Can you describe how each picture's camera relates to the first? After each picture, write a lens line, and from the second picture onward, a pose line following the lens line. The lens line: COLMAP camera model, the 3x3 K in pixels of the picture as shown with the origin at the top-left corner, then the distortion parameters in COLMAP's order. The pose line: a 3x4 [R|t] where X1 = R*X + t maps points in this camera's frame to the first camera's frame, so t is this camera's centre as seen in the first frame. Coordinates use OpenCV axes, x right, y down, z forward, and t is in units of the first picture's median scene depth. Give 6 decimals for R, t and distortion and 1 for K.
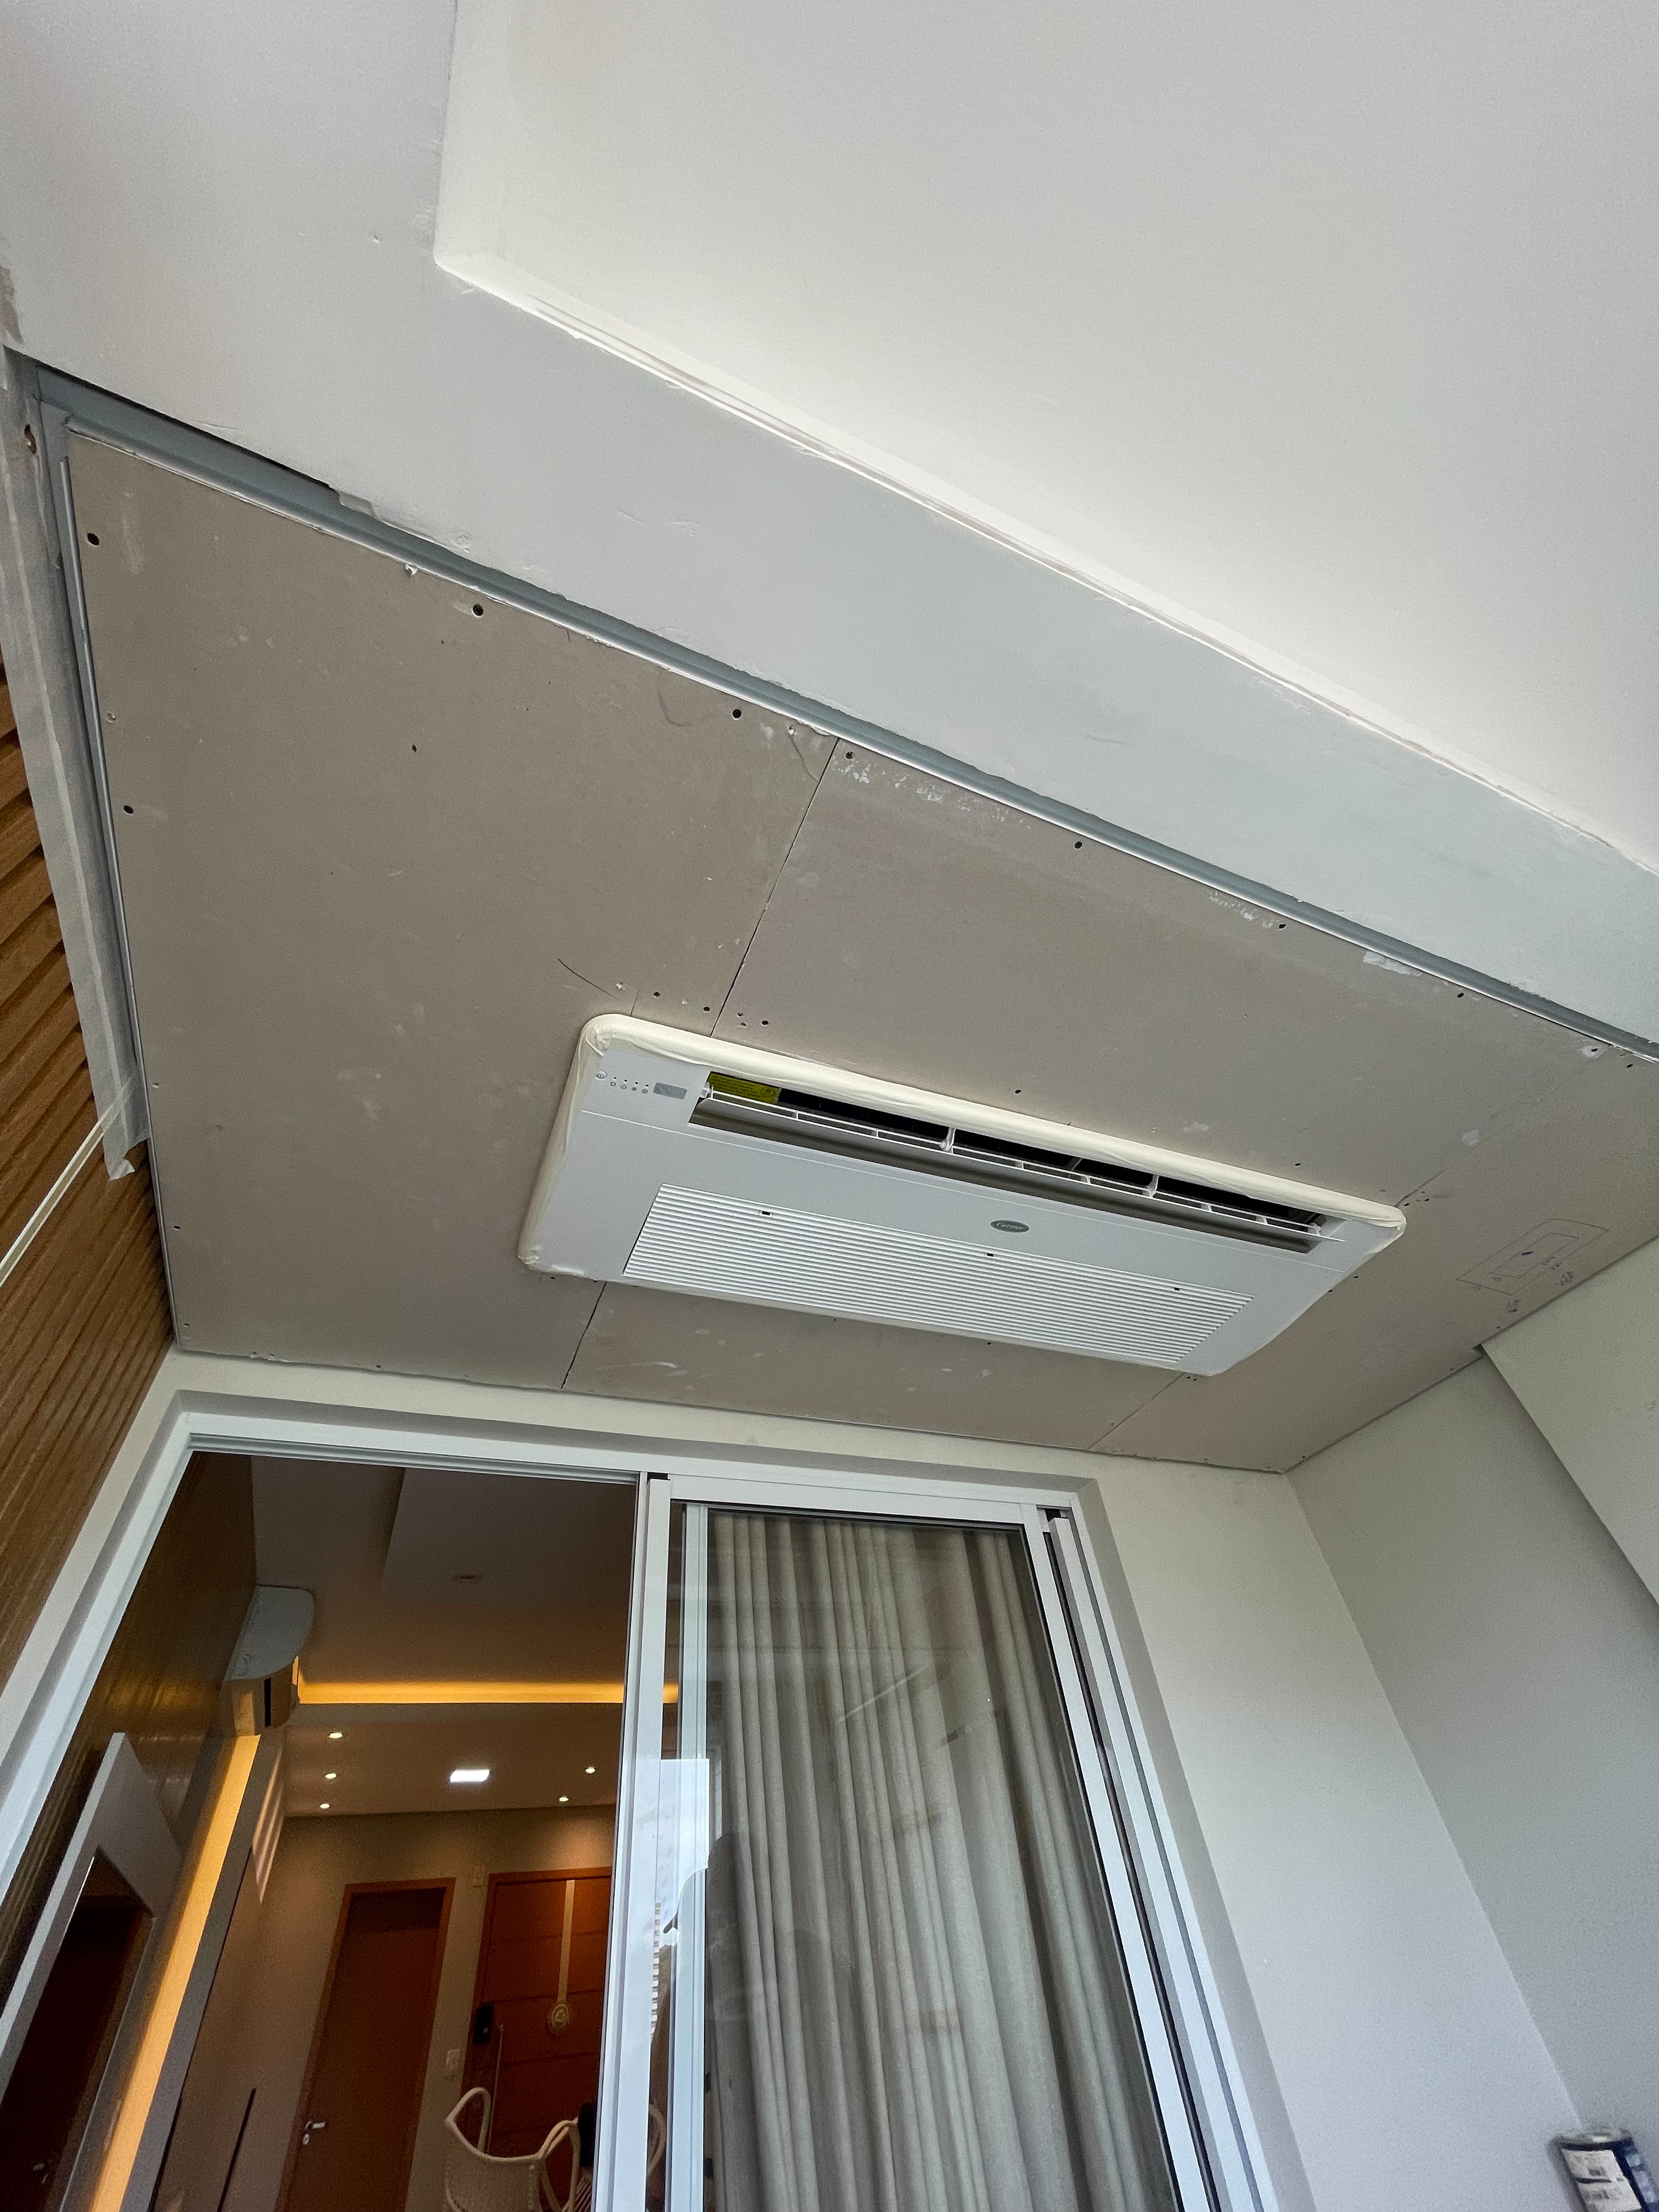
lens RADIAL K [[883.8, 0, 831.9], [0, 883.8, 1112.4], [0, 0, 1]] dist [-0.003200, -0.000674]
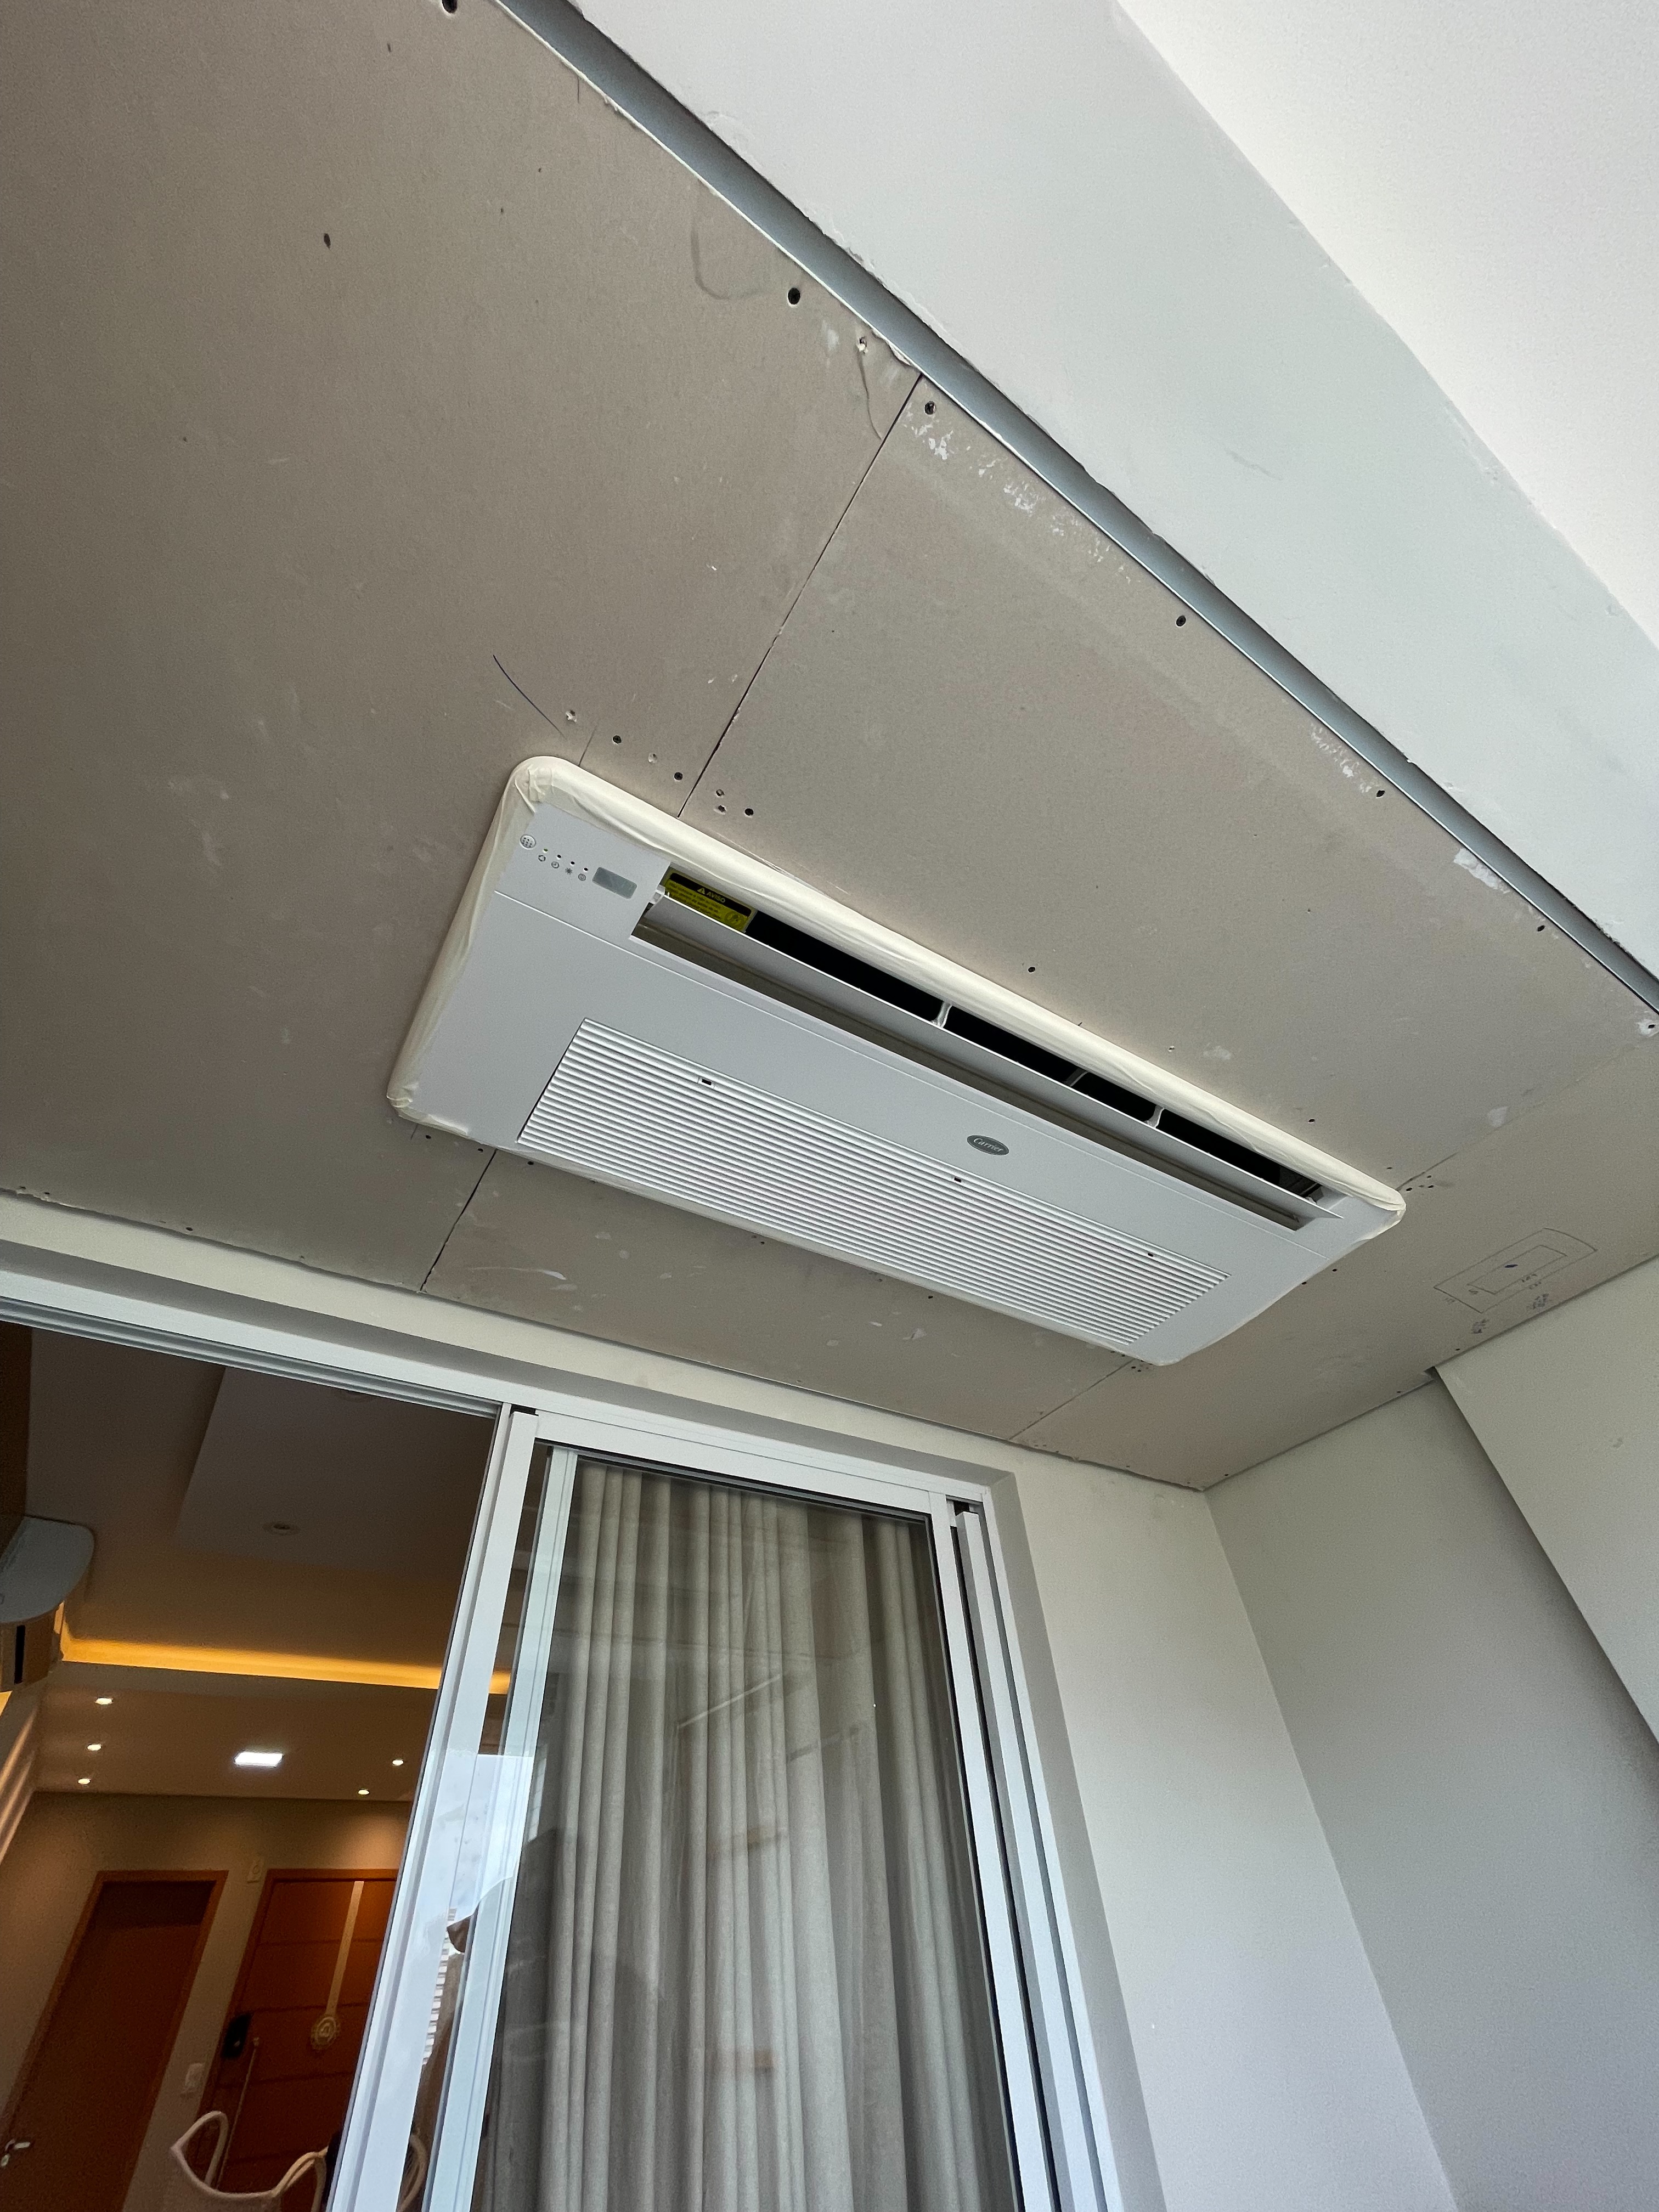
lens RADIAL K [[883.8, 0, 829.9], [0, 883.8, 1111.7], [0, 0, 1]] dist [-0.003200, -0.000674]
pose [[0.986350, 0.136613, 0.091929, -0.025831], [-0.135376, 0.990601, -0.019594, 0.109004], [-0.093741, 0.006881, 0.995573, 0.134381]]
